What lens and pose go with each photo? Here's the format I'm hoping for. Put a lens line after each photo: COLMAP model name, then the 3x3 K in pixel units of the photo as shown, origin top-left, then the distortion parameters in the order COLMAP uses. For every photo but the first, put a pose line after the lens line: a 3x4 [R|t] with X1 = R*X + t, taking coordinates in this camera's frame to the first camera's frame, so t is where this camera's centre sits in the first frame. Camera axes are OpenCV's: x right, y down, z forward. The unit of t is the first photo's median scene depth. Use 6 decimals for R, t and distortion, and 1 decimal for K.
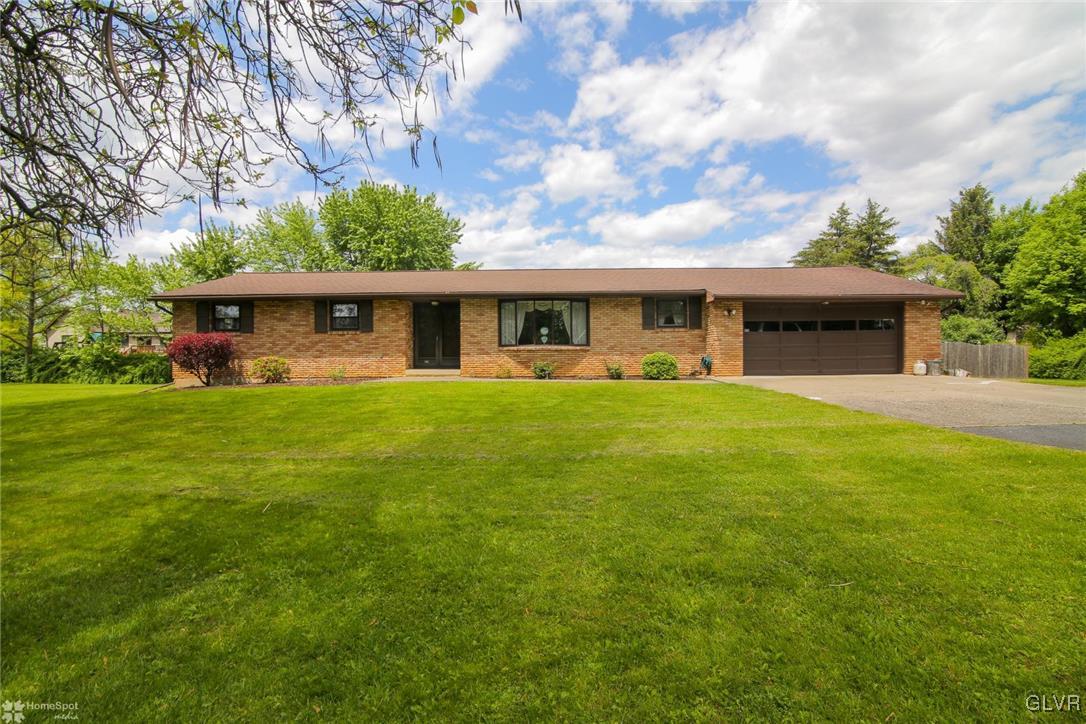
lens RADIAL K [[496.7, 0, 543.0], [0, 496.7, 362.0], [0, 0, 1]] dist [-0.010327, -0.000179]
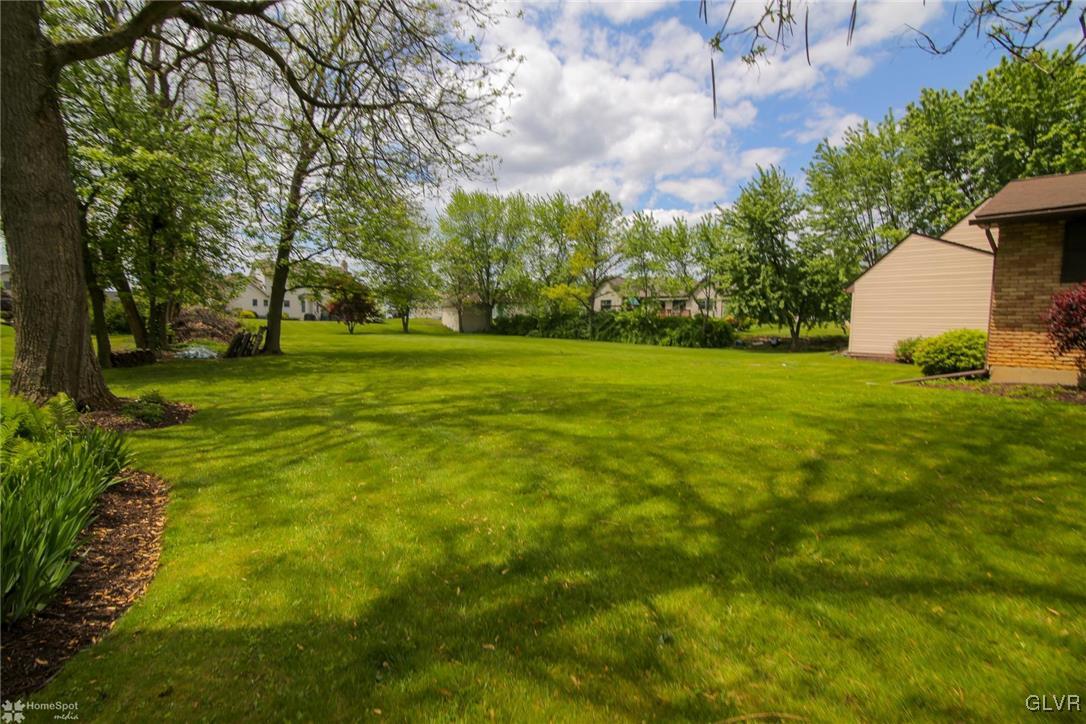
lens RADIAL K [[496.7, 0, 543.0], [0, 496.7, 362.0], [0, 0, 1]] dist [-0.010327, -0.000179]
pose [[0.688959, 0.078928, -0.720490, -0.696206], [-0.028106, 0.996215, 0.082257, -0.001195], [0.724255, -0.036422, 0.688569, 0.238233]]
